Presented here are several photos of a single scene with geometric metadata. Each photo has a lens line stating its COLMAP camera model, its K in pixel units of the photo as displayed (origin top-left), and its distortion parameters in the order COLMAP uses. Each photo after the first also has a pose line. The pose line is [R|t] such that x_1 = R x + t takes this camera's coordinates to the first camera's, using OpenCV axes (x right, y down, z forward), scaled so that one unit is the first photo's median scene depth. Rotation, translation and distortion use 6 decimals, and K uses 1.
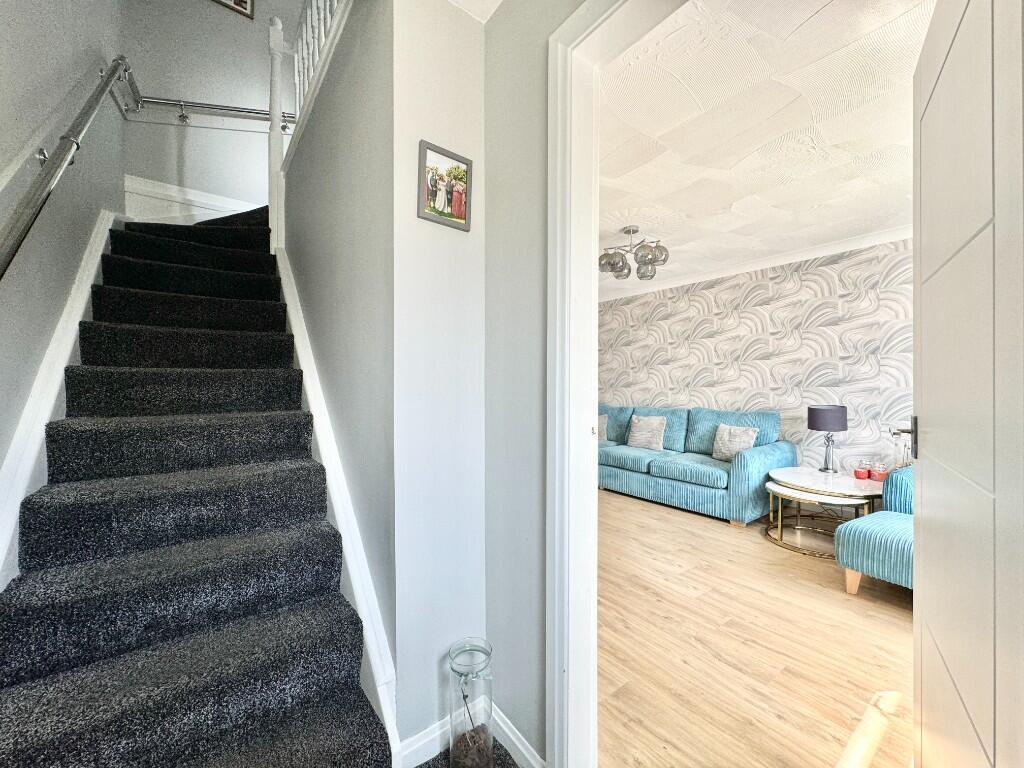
lens RADIAL K [[408.2, 0, 512.0], [0, 408.2, 384.0], [0, 0, 1]] dist [-0.001070, 0.000222]
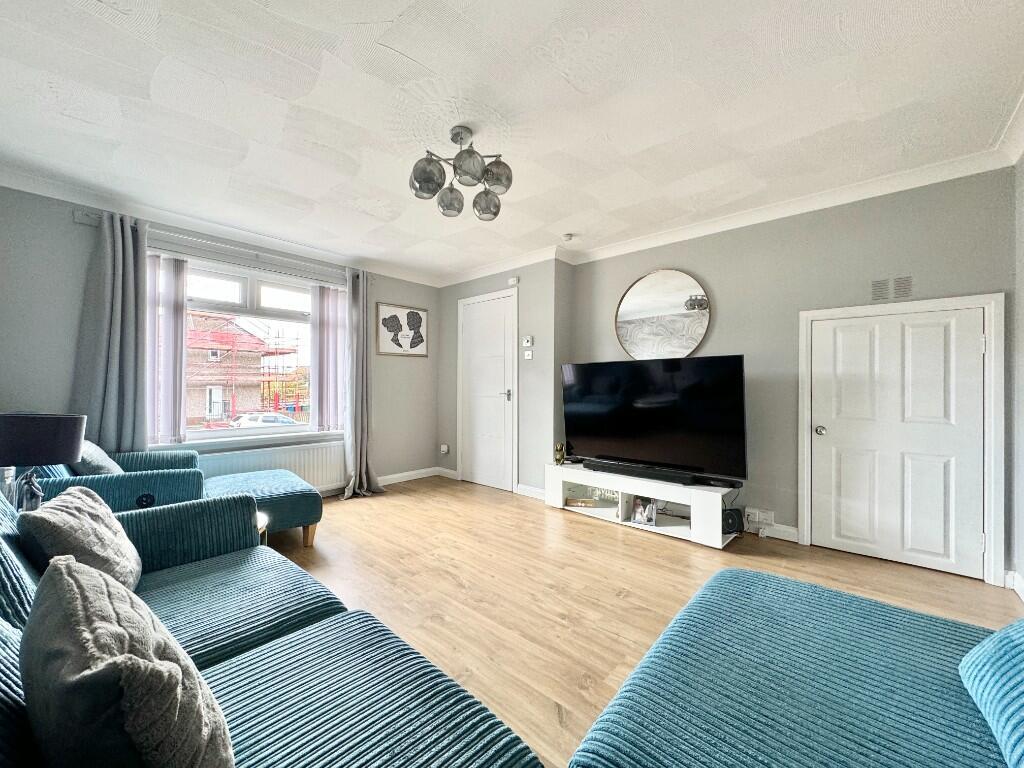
lens RADIAL K [[408.2, 0, 512.0], [0, 408.2, 384.0], [0, 0, 1]] dist [-0.001070, 0.000222]
pose [[-0.979987, -0.014129, -0.198557, 0.444056], [-0.012054, 0.999859, -0.011656, 0.025065], [0.198694, -0.009030, -0.980020, 2.140633]]
